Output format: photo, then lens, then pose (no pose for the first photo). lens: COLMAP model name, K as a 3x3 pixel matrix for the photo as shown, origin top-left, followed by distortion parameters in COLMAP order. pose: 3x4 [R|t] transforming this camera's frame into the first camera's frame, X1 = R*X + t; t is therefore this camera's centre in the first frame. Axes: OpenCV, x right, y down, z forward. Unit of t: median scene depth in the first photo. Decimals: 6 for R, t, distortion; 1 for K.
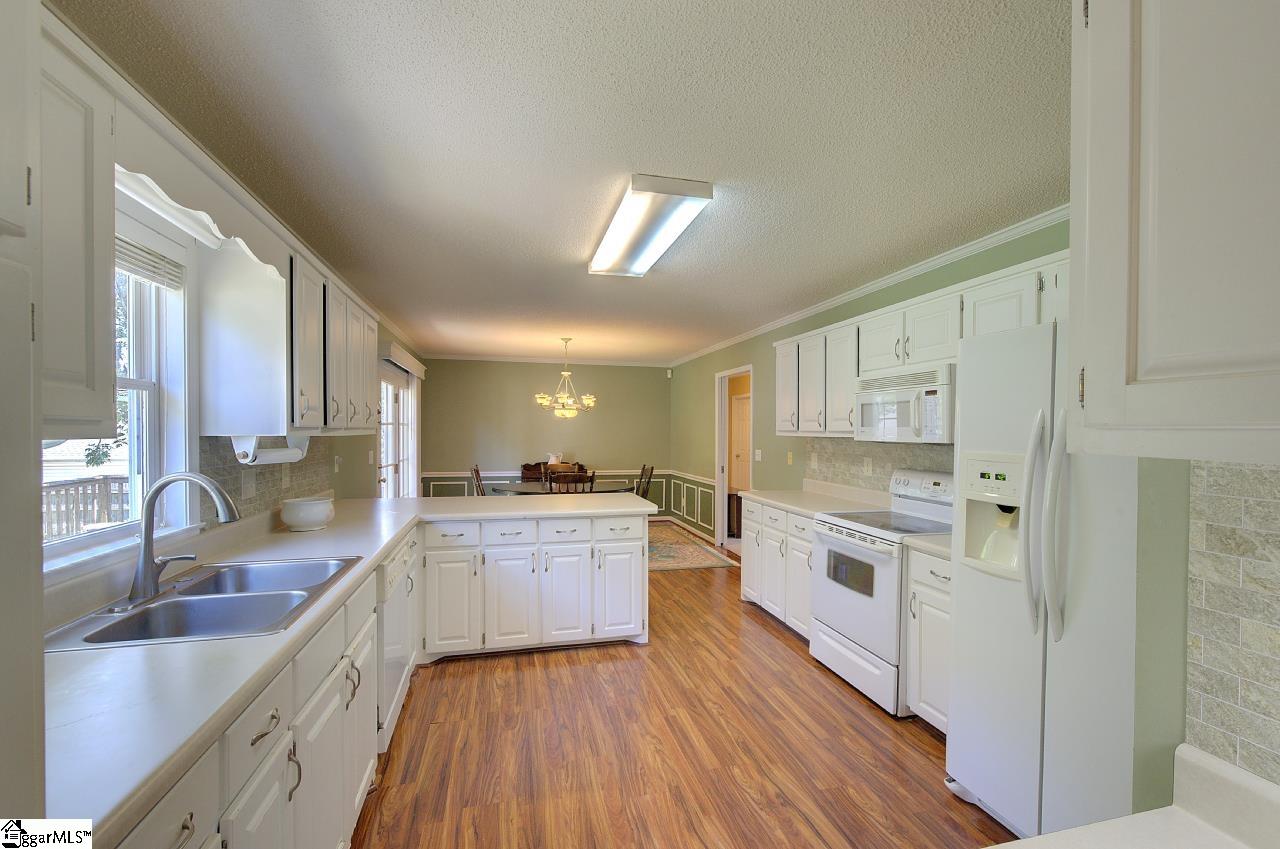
lens RADIAL K [[549.8, 0, 641.5], [0, 549.8, 438.0], [0, 0, 1]] dist [0.000557, -0.000052]
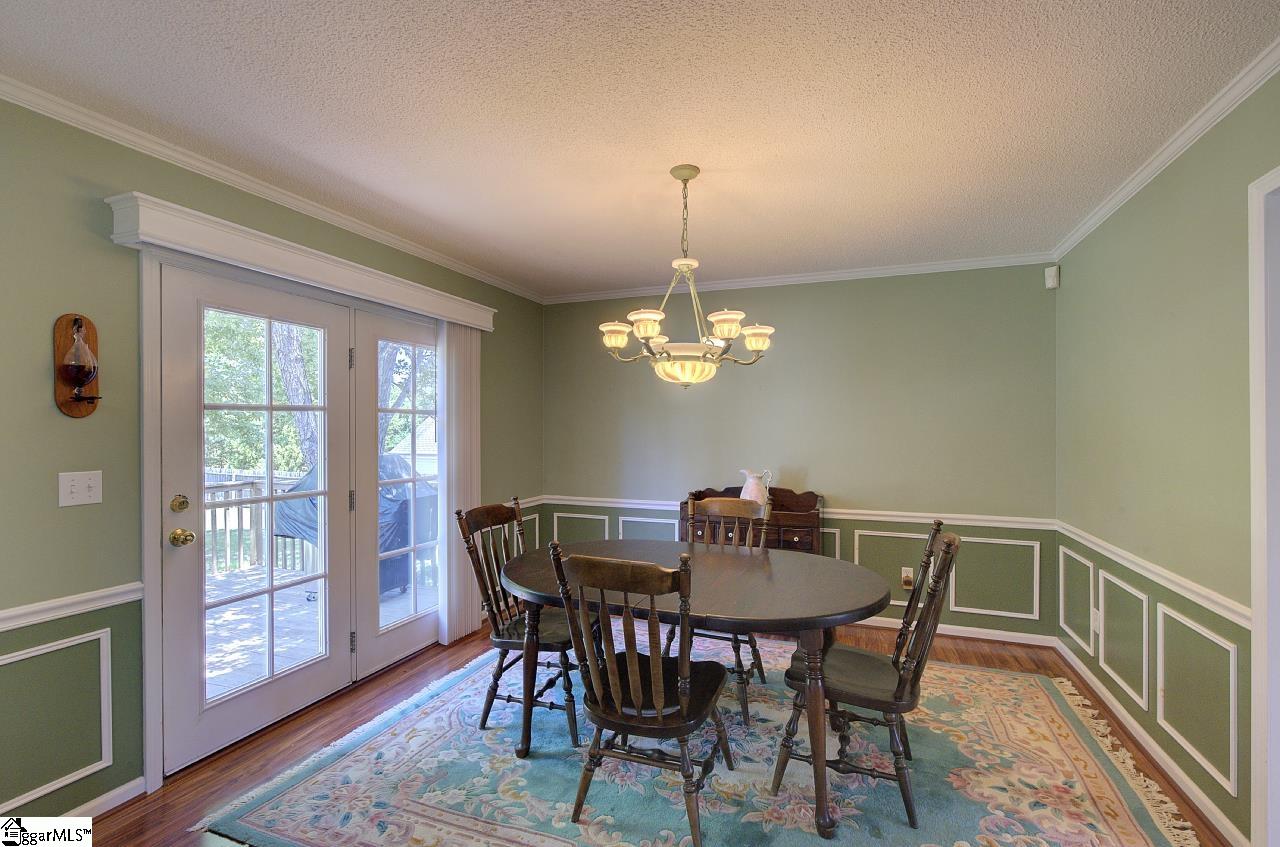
lens RADIAL K [[571.0, 0, 645.6], [0, 571.0, 427.6], [0, 0, 1]] dist [-0.001285, 0.001242]
pose [[0.824679, -0.001622, -0.565599, 0.107772], [-0.007126, 0.999887, -0.013257, -0.003575], [0.565556, 0.014963, 0.824574, 1.275271]]
